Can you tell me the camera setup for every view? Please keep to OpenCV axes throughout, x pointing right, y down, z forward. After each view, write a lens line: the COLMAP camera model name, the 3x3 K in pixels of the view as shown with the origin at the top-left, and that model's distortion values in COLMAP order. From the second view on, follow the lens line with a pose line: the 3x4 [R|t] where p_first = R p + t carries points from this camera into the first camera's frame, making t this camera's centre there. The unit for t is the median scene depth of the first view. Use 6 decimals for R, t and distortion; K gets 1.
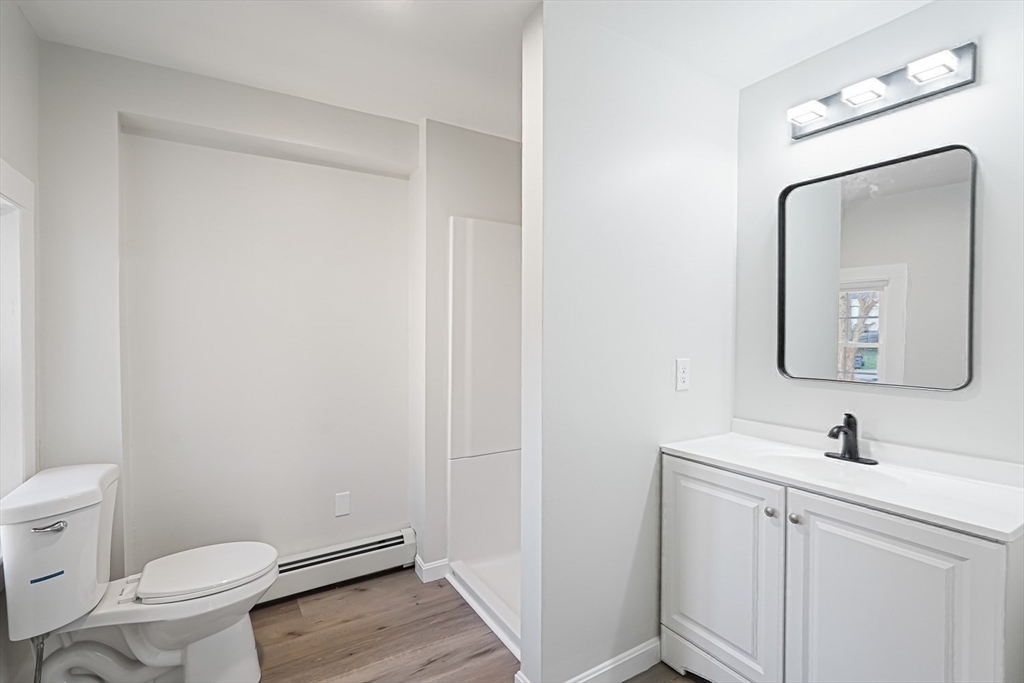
lens RADIAL K [[465.0, 0, 506.5], [0, 465.0, 320.5], [0, 0, 1]] dist [-0.002418, 0.000768]
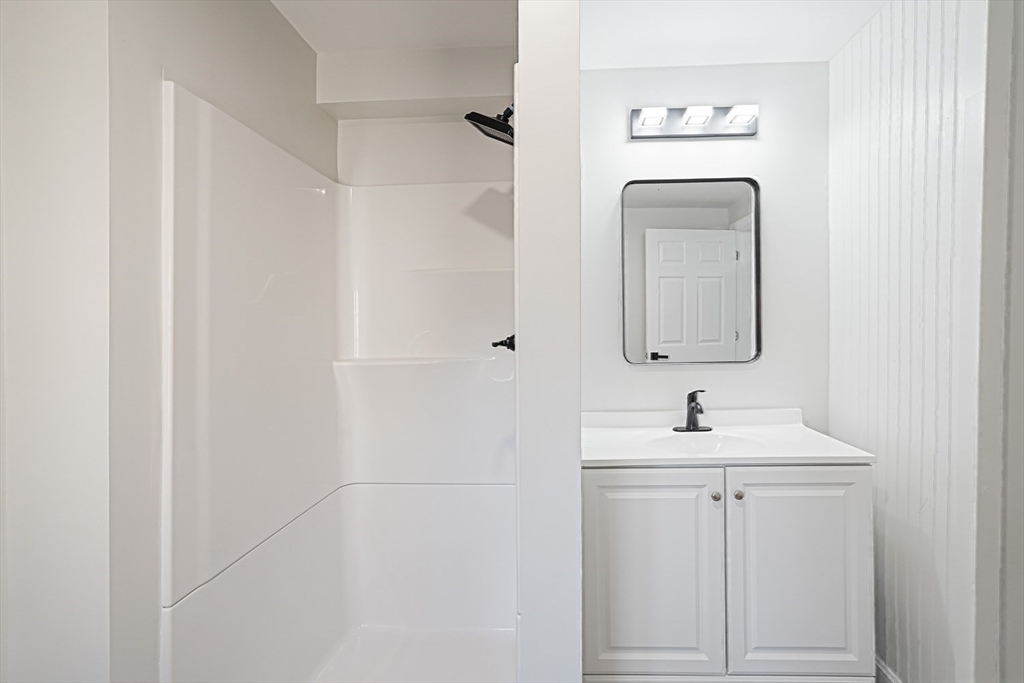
lens RADIAL K [[465.0, 0, 506.5], [0, 465.0, 320.5], [0, 0, 1]] dist [-0.002418, 0.000768]
pose [[0.572712, -0.003752, 0.819748, -0.477762], [0.001425, 0.999993, 0.003581, 0.022382], [-0.819756, -0.000883, 0.572713, 0.725855]]
